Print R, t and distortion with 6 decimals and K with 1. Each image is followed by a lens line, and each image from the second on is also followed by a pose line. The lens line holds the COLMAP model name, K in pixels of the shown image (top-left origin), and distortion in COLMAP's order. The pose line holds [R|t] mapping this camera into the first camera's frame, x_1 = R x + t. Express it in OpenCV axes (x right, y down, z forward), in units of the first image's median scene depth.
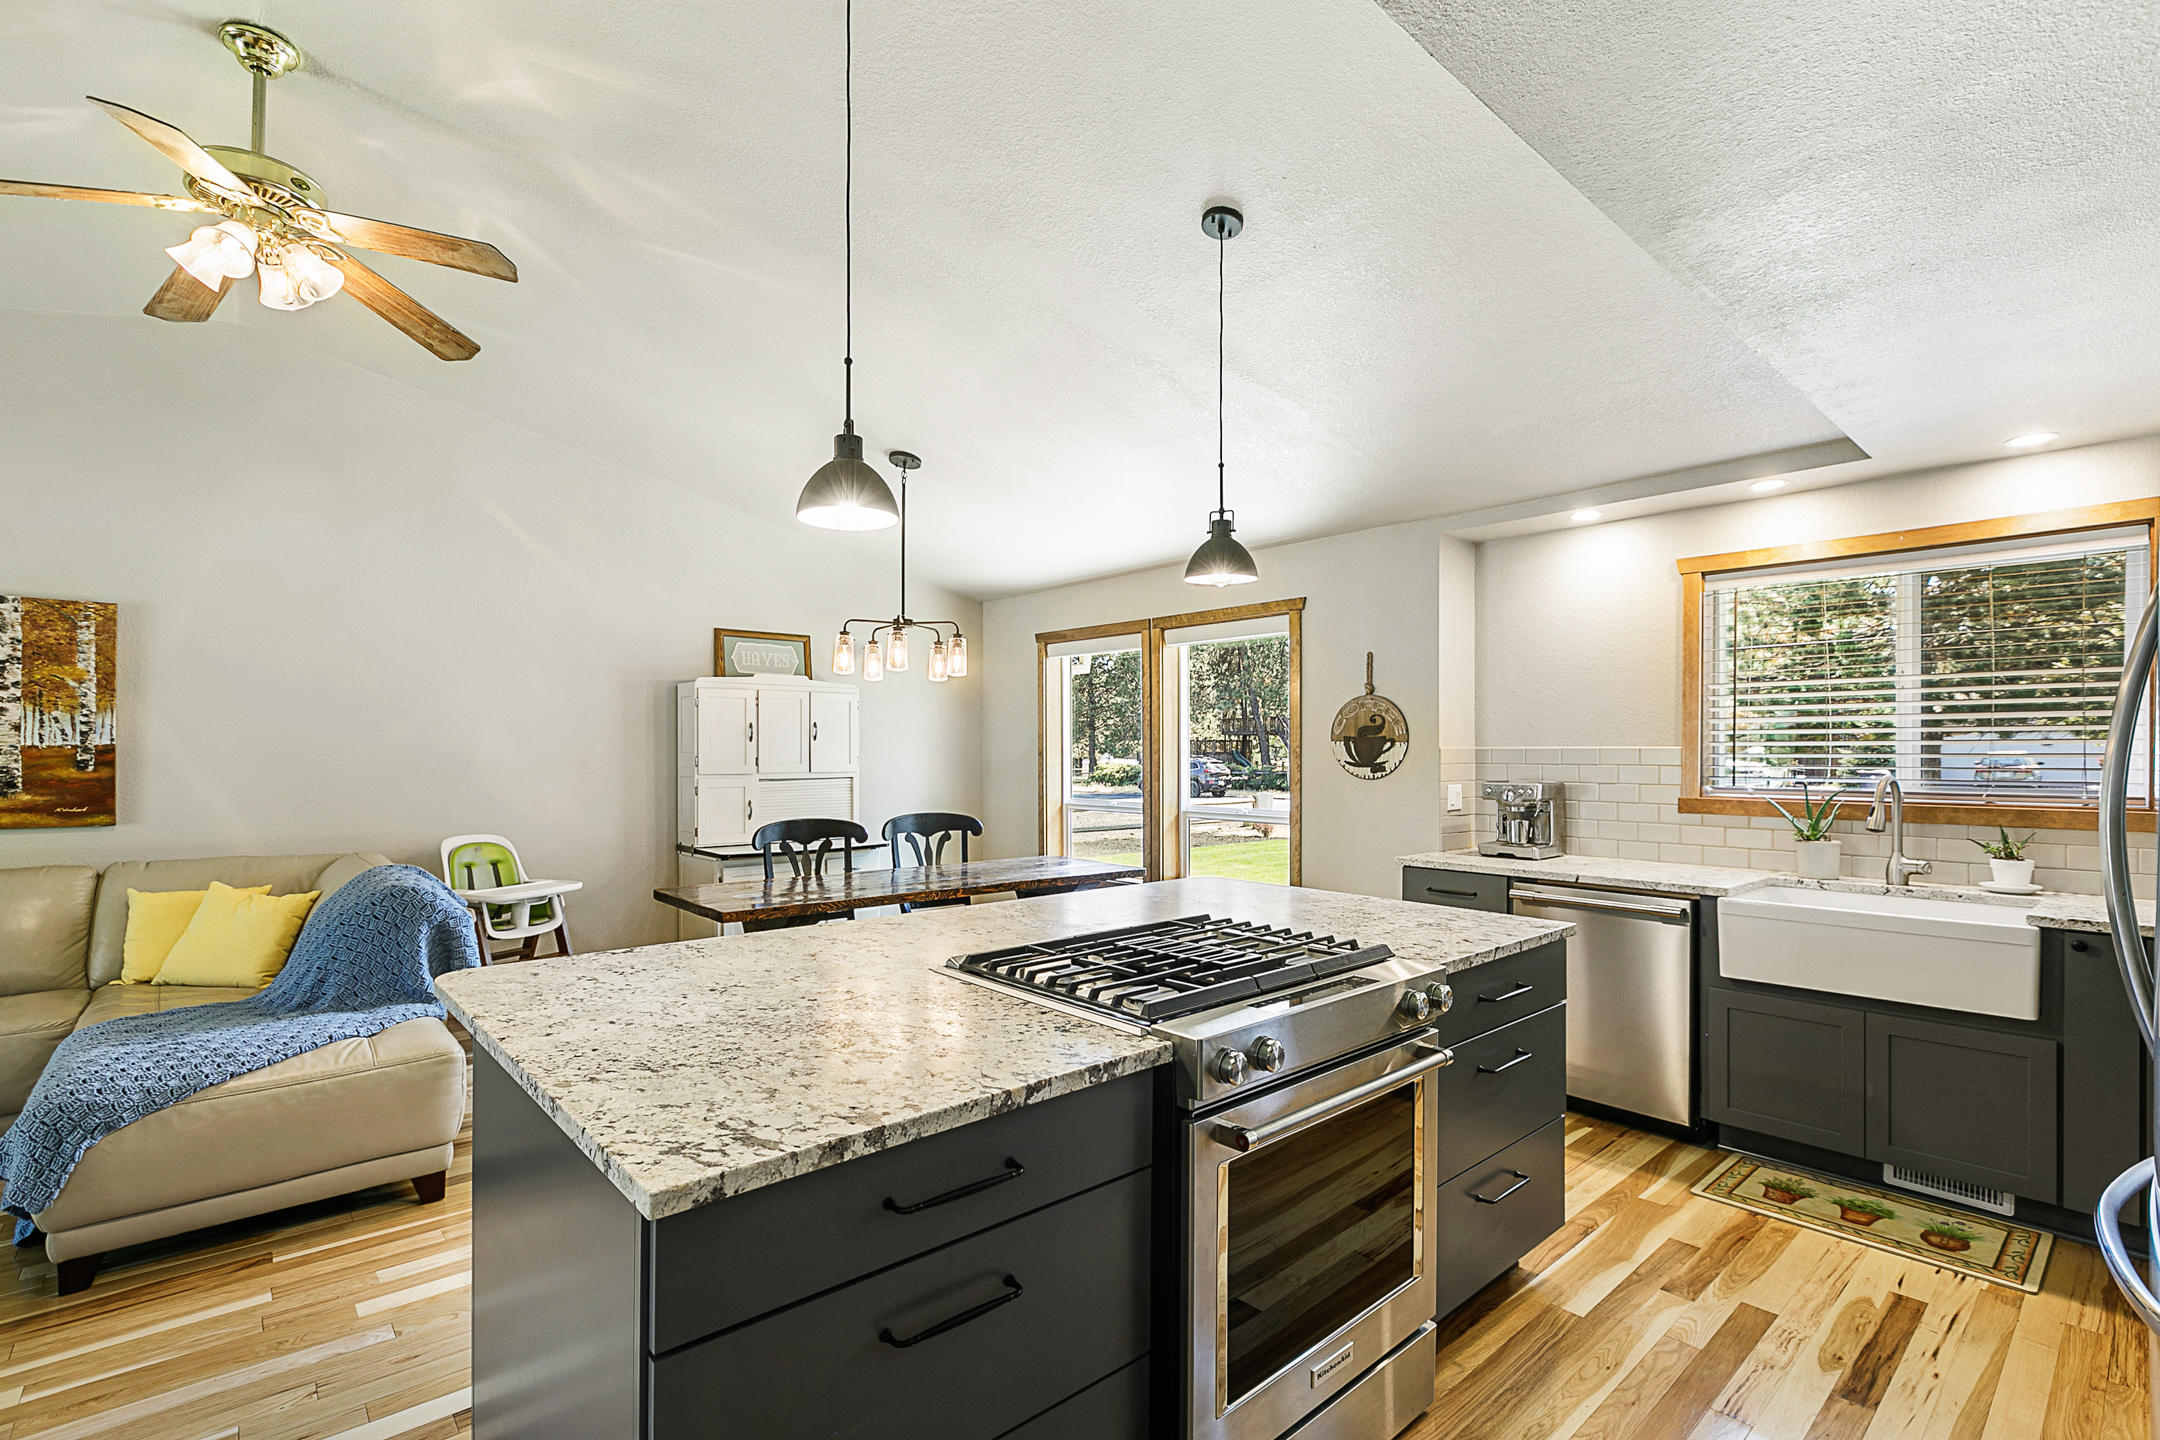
lens RADIAL K [[979.2, 0, 1086.3], [0, 979.2, 747.6], [0, 0, 1]] dist [0.001036, -0.000550]
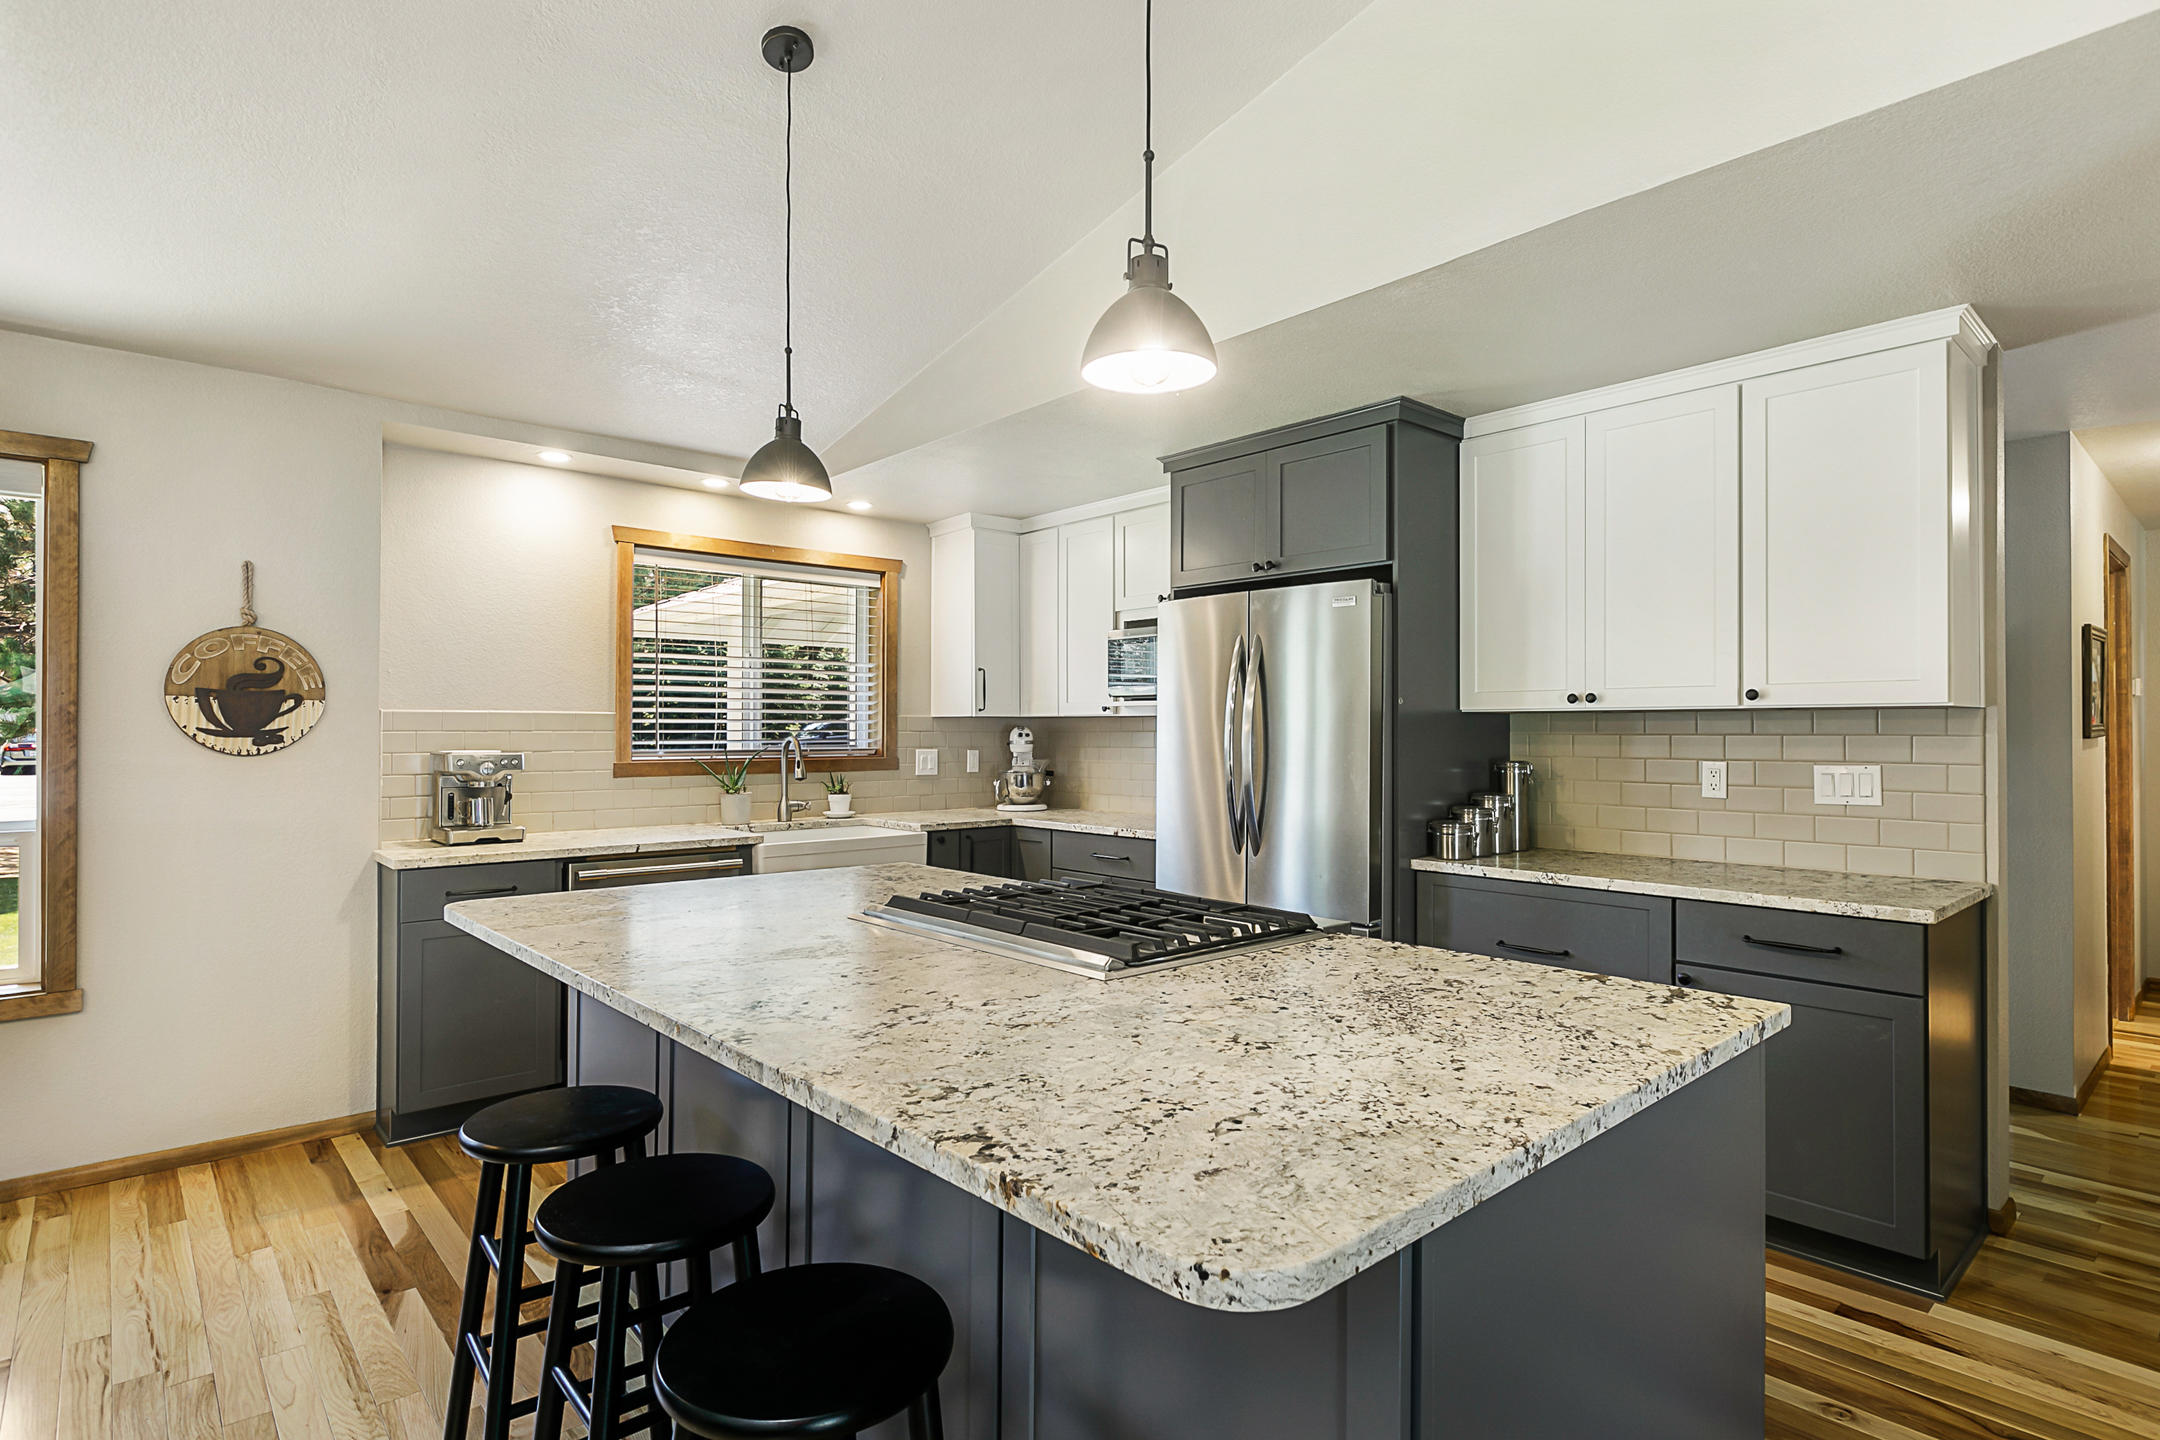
lens RADIAL K [[1095.3, 0, 1084.8], [0, 1095.3, 725.1], [0, 0, 1]] dist [-0.002644, 0.001800]
pose [[-0.003003, 0.004087, 0.999987, -0.528728], [-0.004623, 0.999981, -0.004100, 0.014979], [-0.999985, -0.004635, -0.002984, 0.527652]]
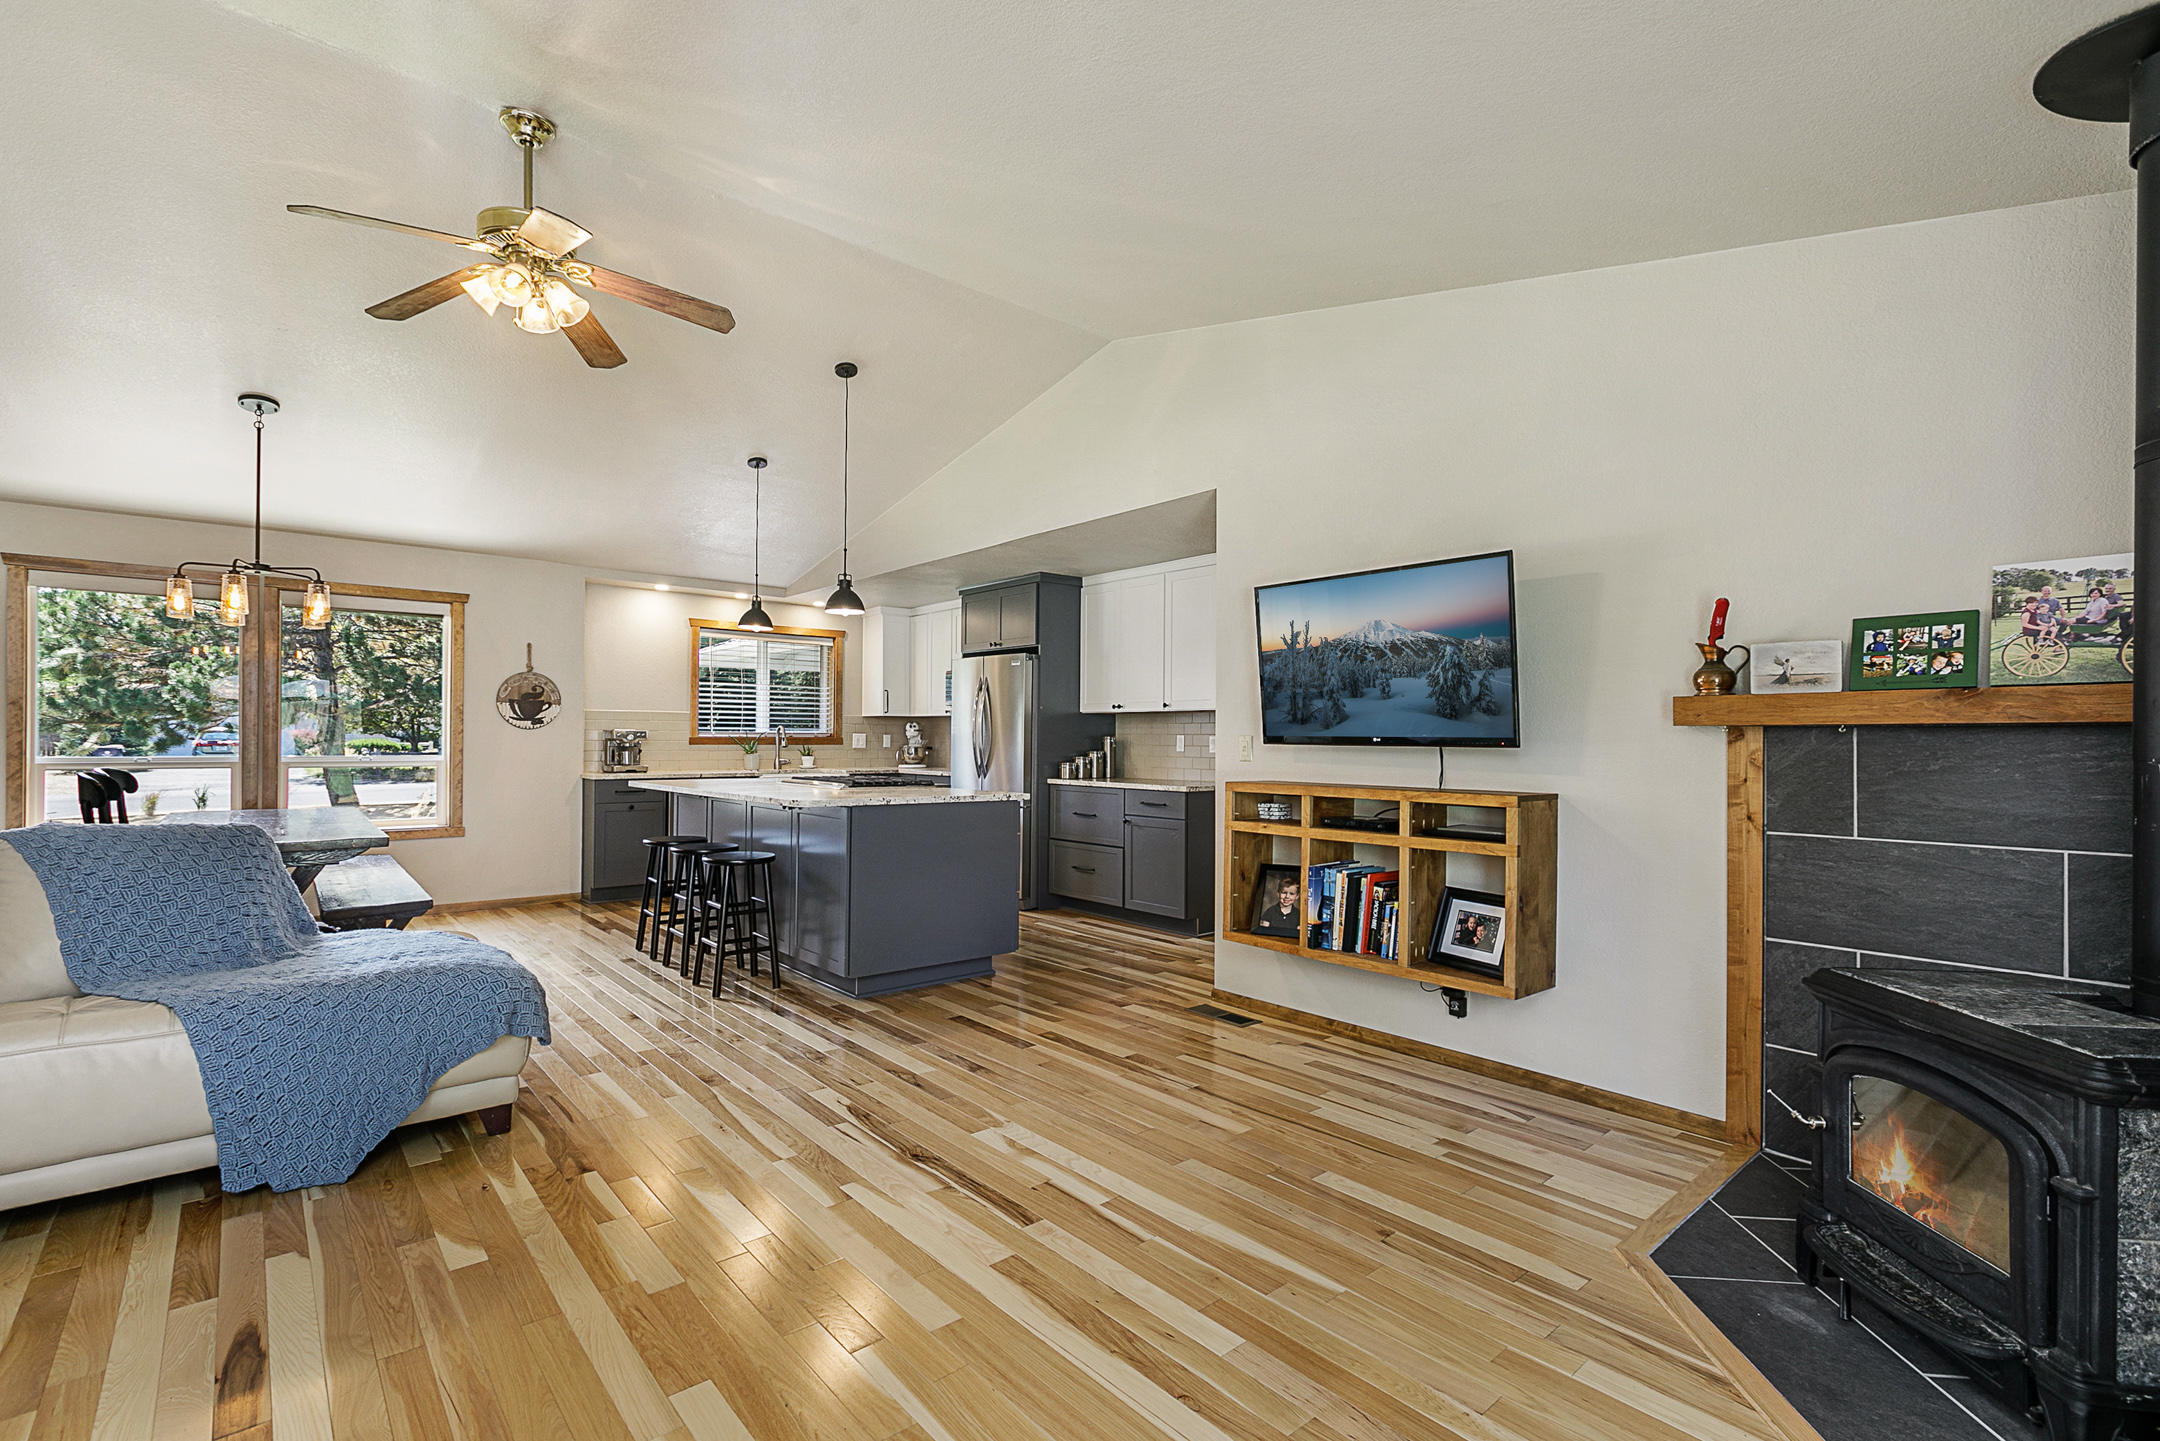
lens RADIAL K [[960.7, 0, 1085.1], [0, 960.7, 727.8], [0, 0, 1]] dist [0.001169, -0.000597]
pose [[0.006692, 0.009536, 0.999932, -1.377537], [-0.009965, 0.999906, -0.009469, 0.043010], [-0.999928, -0.009901, 0.006786, 0.179068]]
